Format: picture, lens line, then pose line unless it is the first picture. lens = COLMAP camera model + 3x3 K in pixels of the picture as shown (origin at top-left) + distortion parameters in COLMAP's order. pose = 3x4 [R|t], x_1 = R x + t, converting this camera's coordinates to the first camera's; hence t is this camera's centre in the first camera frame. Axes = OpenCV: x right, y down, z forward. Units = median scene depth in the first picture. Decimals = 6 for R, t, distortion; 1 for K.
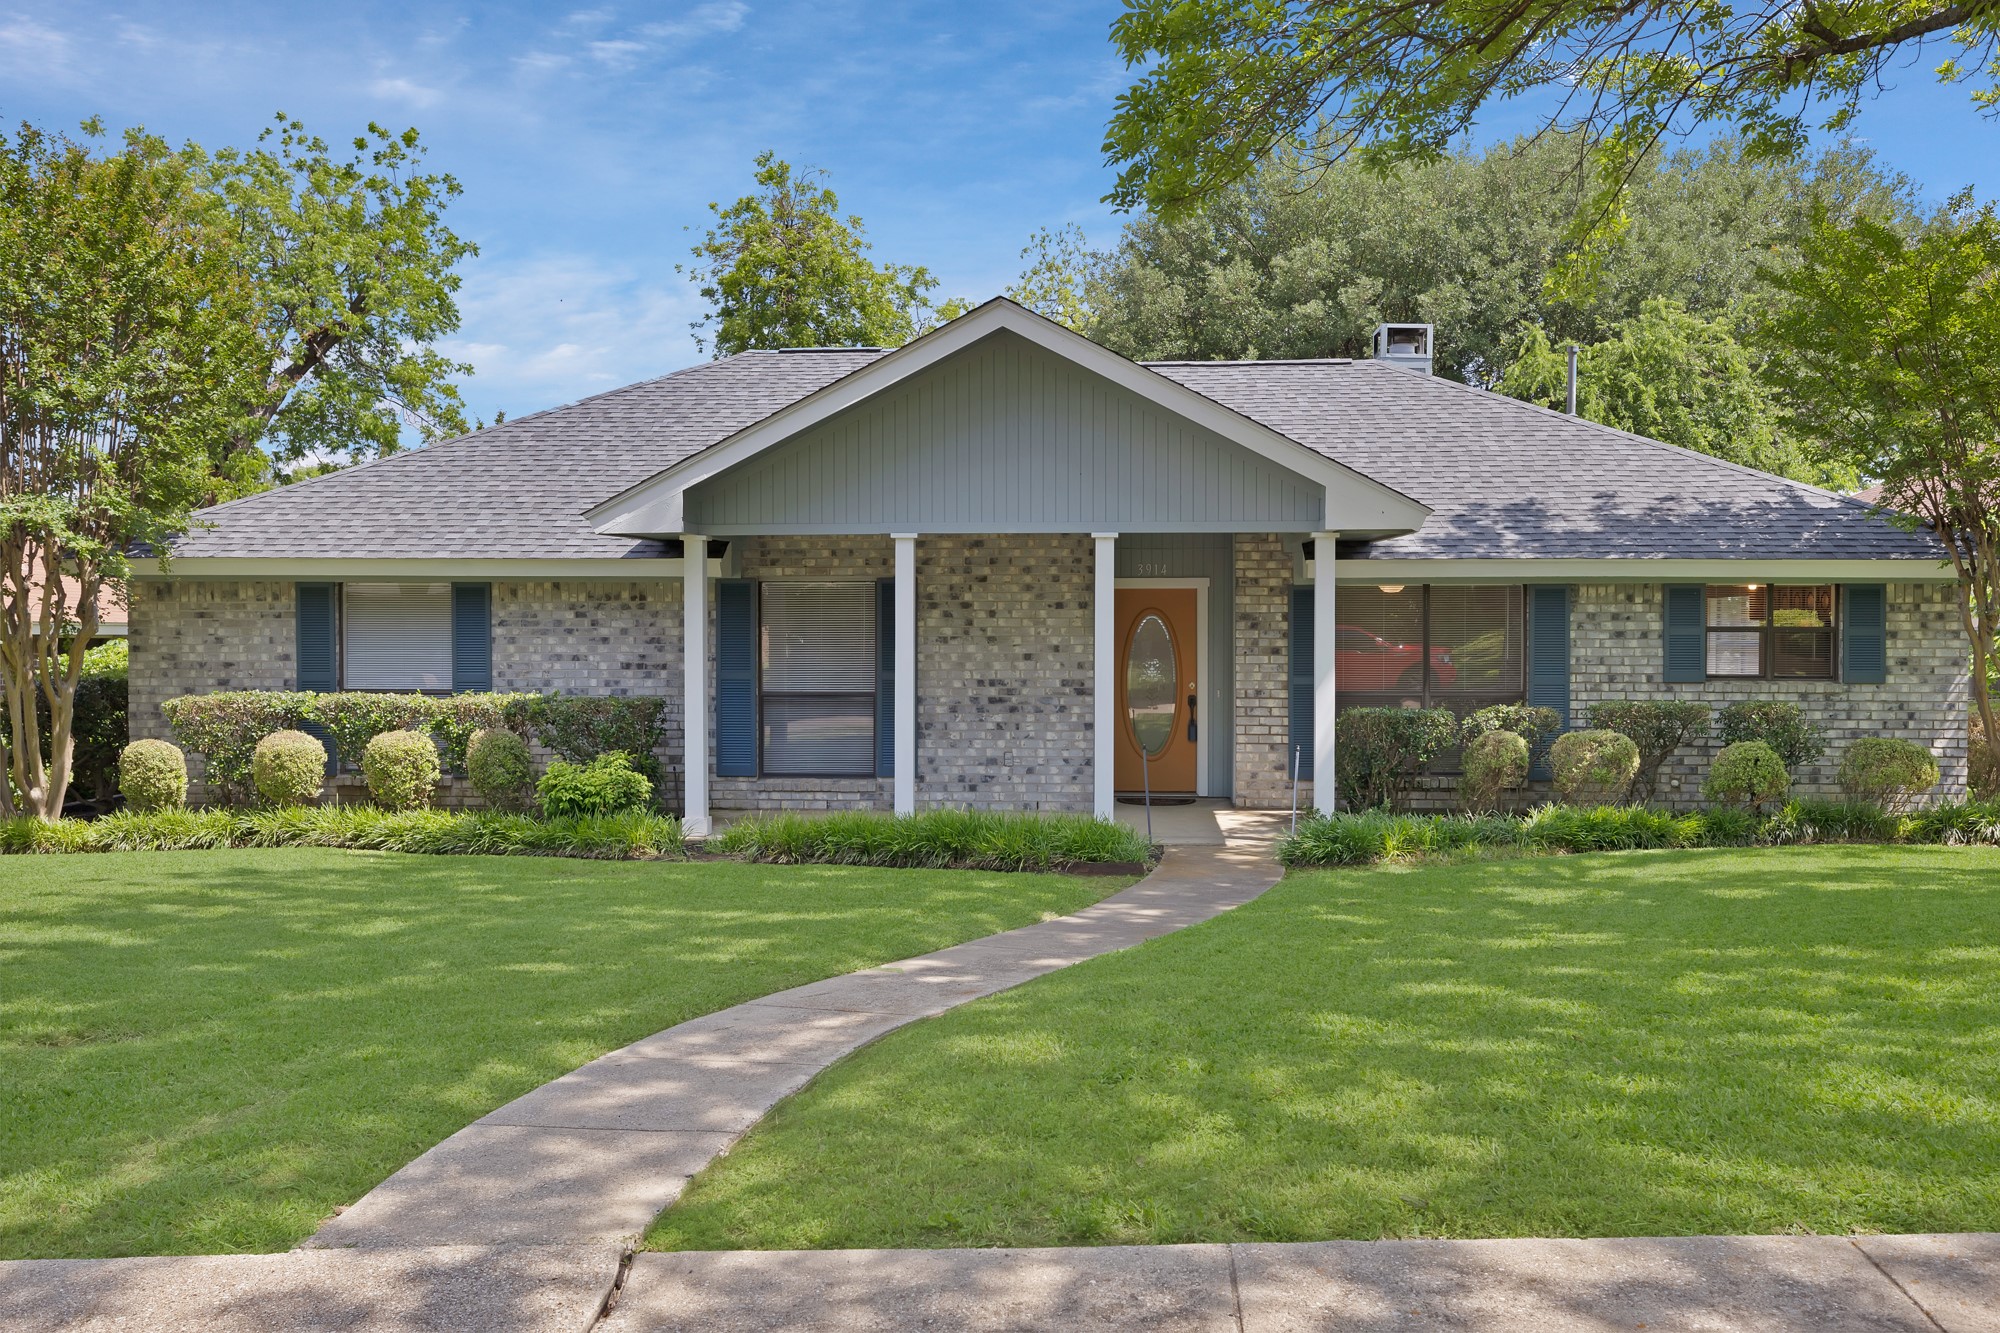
lens RADIAL K [[1730.8, 0, 991.8], [0, 1730.8, 659.4], [0, 0, 1]] dist [-0.001725, -0.000363]
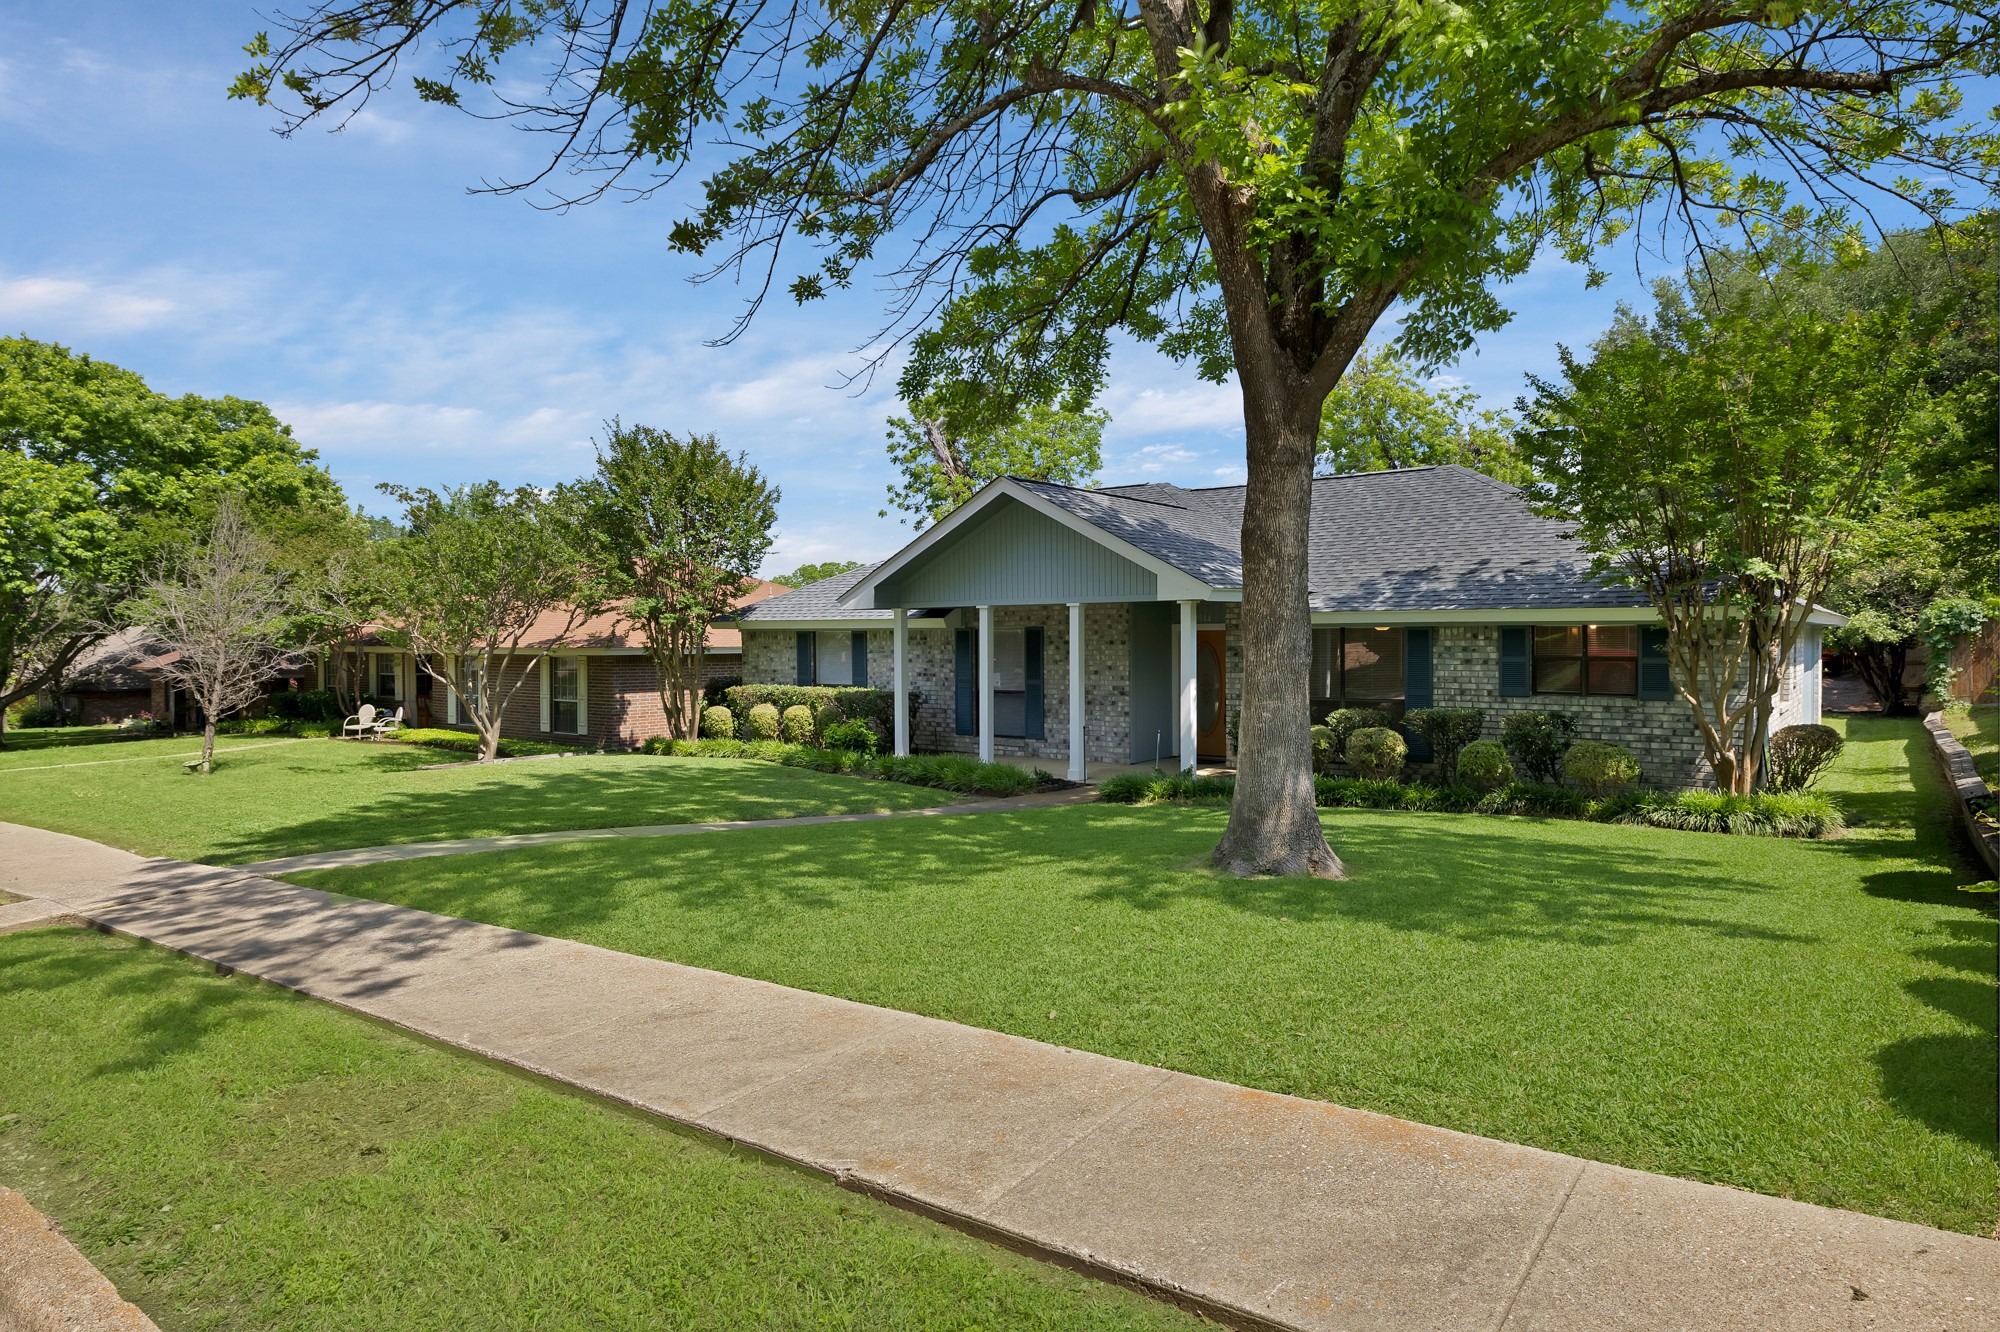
lens RADIAL K [[1168.5, 0, 994.9], [0, 1168.5, 665.0], [0, 0, 1]] dist [-0.002195, -0.000402]
pose [[0.827365, 0.008586, -0.561598, 0.587547], [-0.003330, 0.999941, 0.010382, -0.020492], [0.561654, -0.006719, 0.827345, -0.016130]]
